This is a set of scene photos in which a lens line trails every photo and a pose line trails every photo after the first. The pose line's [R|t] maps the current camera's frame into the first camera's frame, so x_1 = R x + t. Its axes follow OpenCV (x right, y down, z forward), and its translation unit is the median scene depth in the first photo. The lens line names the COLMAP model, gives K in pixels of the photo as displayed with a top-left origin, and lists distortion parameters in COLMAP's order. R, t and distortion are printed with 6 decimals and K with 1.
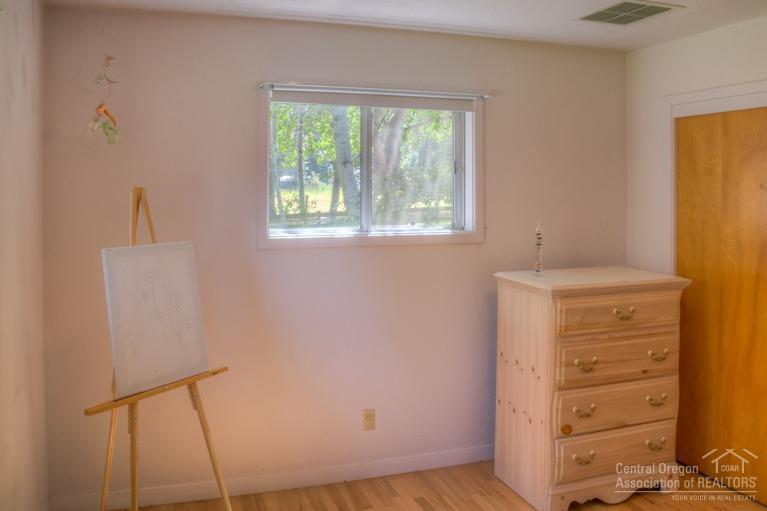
lens RADIAL K [[544.8, 0, 382.7], [0, 544.8, 214.1], [0, 0, 1]] dist [-0.063828, -0.002224]
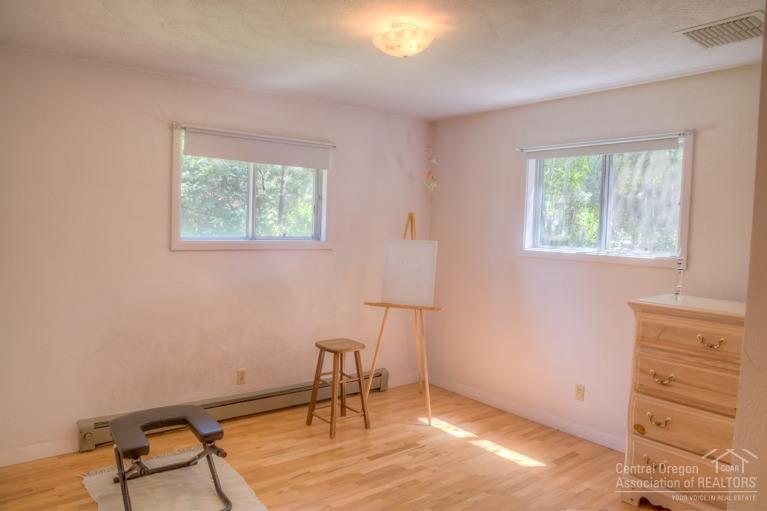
lens RADIAL K [[544.8, 0, 383.3], [0, 544.8, 255.5], [0, 0, 1]] dist [-0.063828, -0.002224]
pose [[0.372439, 0.066171, -0.925695, 1.145269], [-0.056040, 0.997238, 0.048738, 0.010190], [0.926363, 0.033724, 0.375118, 0.055647]]
